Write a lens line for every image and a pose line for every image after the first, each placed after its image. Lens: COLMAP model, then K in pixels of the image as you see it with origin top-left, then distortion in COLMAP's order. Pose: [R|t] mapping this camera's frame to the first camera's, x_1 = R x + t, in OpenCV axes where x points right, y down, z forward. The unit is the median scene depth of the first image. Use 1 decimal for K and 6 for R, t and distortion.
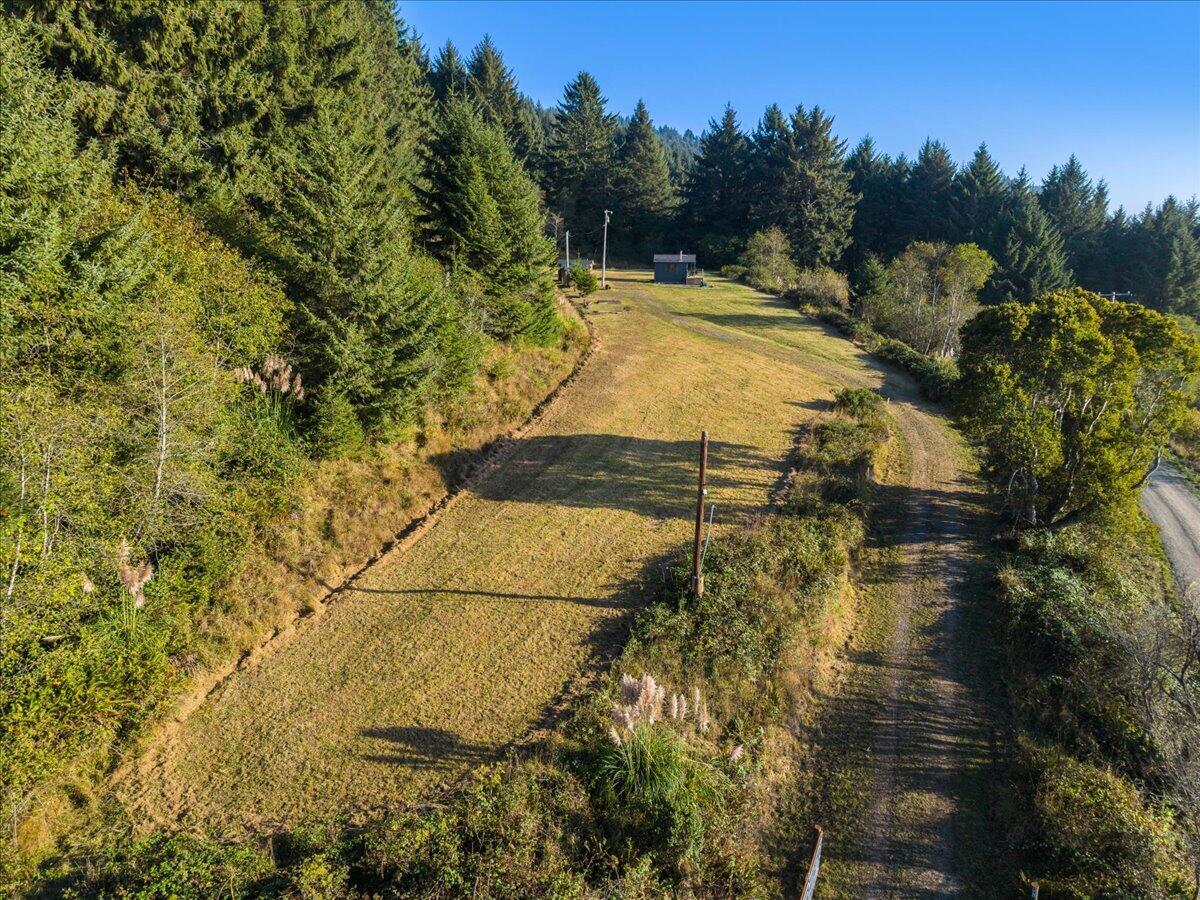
lens RADIAL K [[817.5, 0, 594.3], [0, 817.5, 441.6], [0, 0, 1]] dist [0.025250, -0.027024]
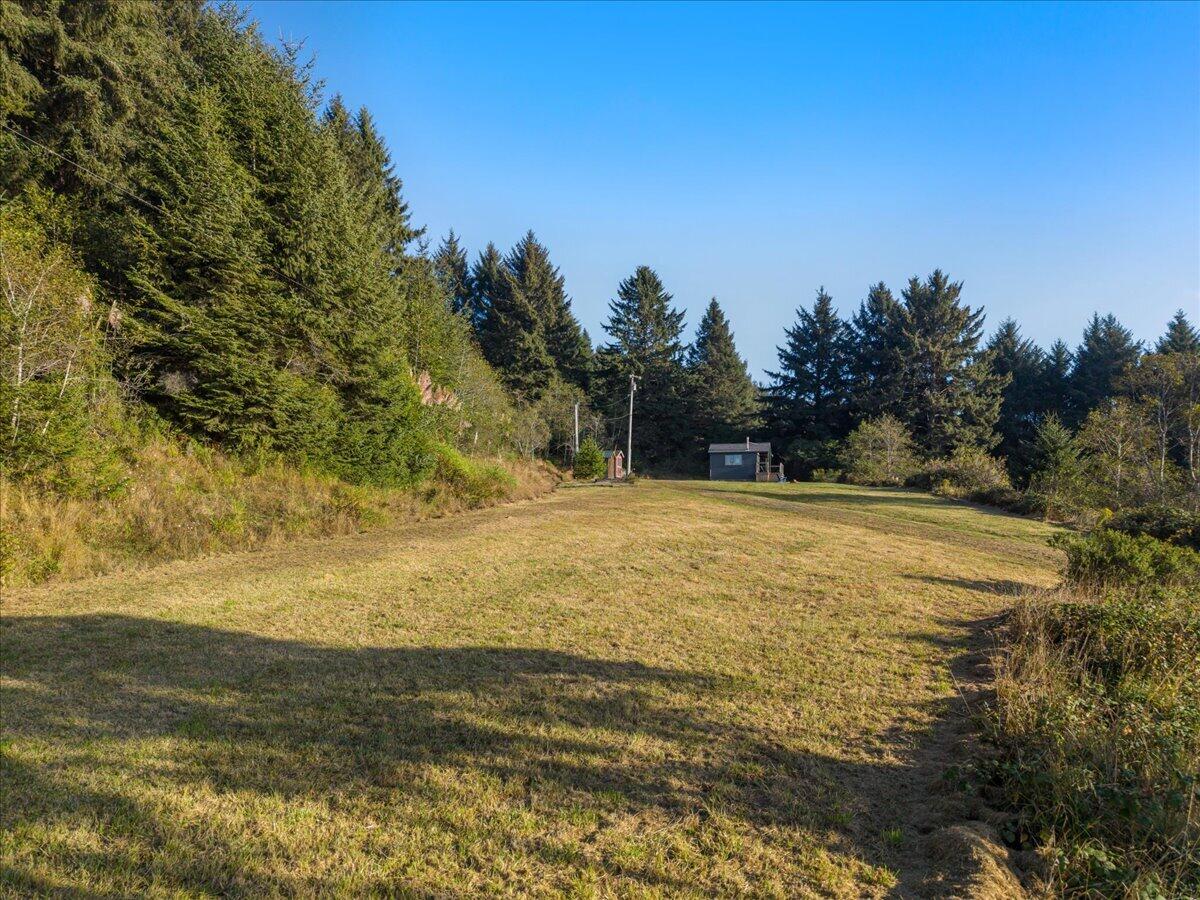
lens RADIAL K [[855.5, 0, 575.4], [0, 855.5, 535.0], [0, 0, 1]] dist [0.003414, -0.006390]
pose [[0.988887, -0.003493, -0.148628, 0.057923], [-0.028031, 0.977412, -0.209473, 0.004874], [0.146003, 0.211312, 0.966453, 0.244296]]
